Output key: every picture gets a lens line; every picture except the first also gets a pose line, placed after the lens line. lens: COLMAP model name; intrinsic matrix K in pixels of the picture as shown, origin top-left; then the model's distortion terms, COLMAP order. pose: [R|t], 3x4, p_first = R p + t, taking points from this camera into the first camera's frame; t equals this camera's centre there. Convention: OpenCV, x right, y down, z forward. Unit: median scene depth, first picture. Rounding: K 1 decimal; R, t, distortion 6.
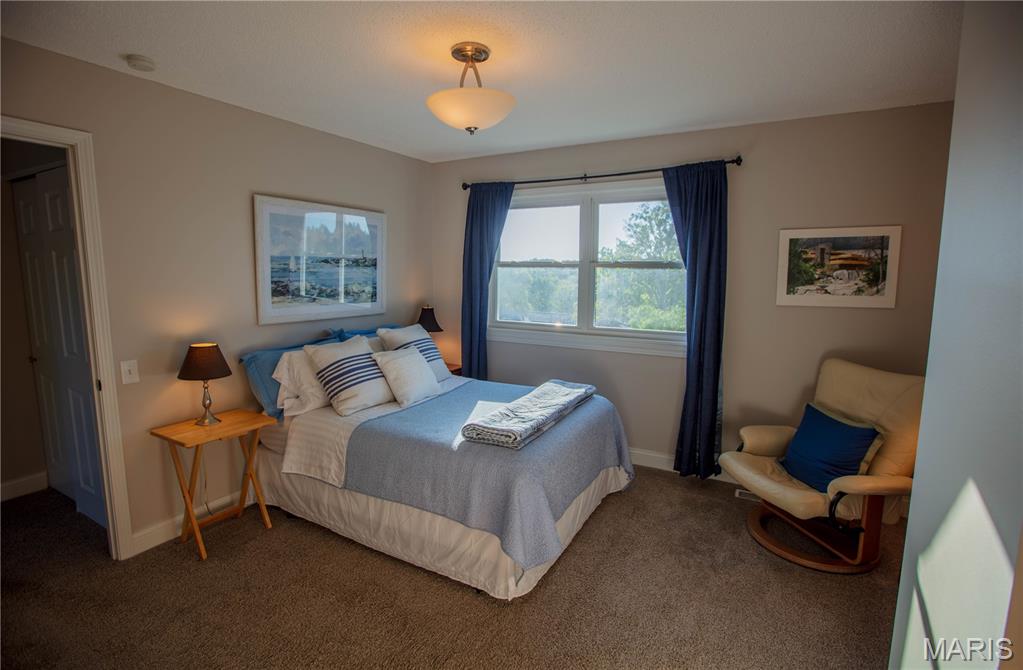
lens RADIAL K [[476.9, 0, 514.3], [0, 476.9, 328.7], [0, 0, 1]] dist [-0.029550, -0.000339]
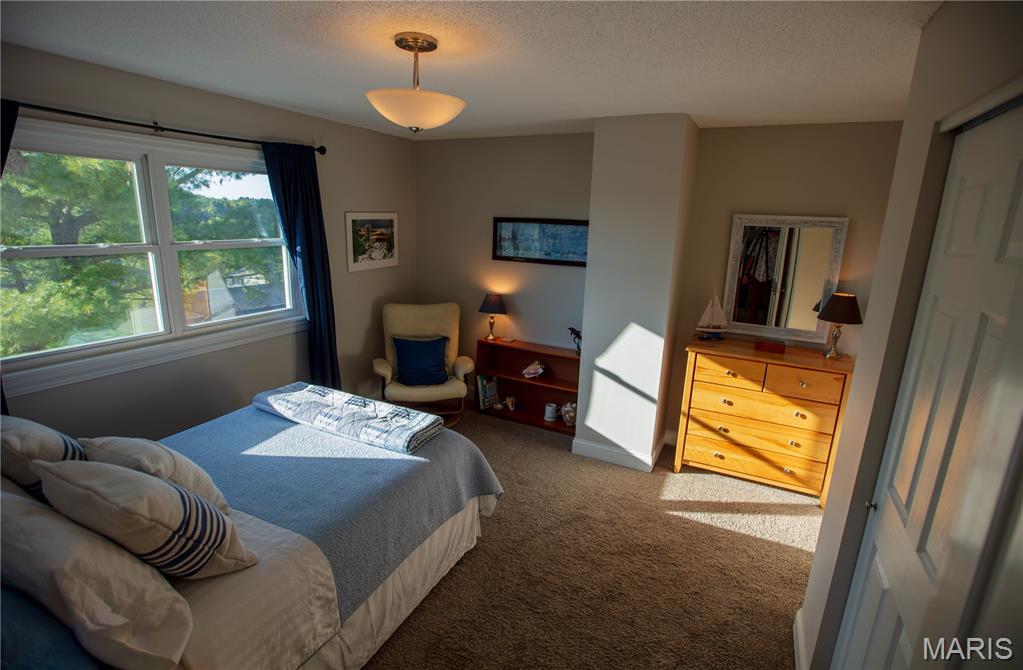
lens RADIAL K [[476.9, 0, 510.7], [0, 476.9, 332.8], [0, 0, 1]] dist [-0.029550, -0.000339]
pose [[-0.020449, -0.243041, 0.969800, -0.772158], [0.091333, 0.965493, 0.243888, -0.172927], [-0.995610, 0.093562, 0.002454, 0.607764]]
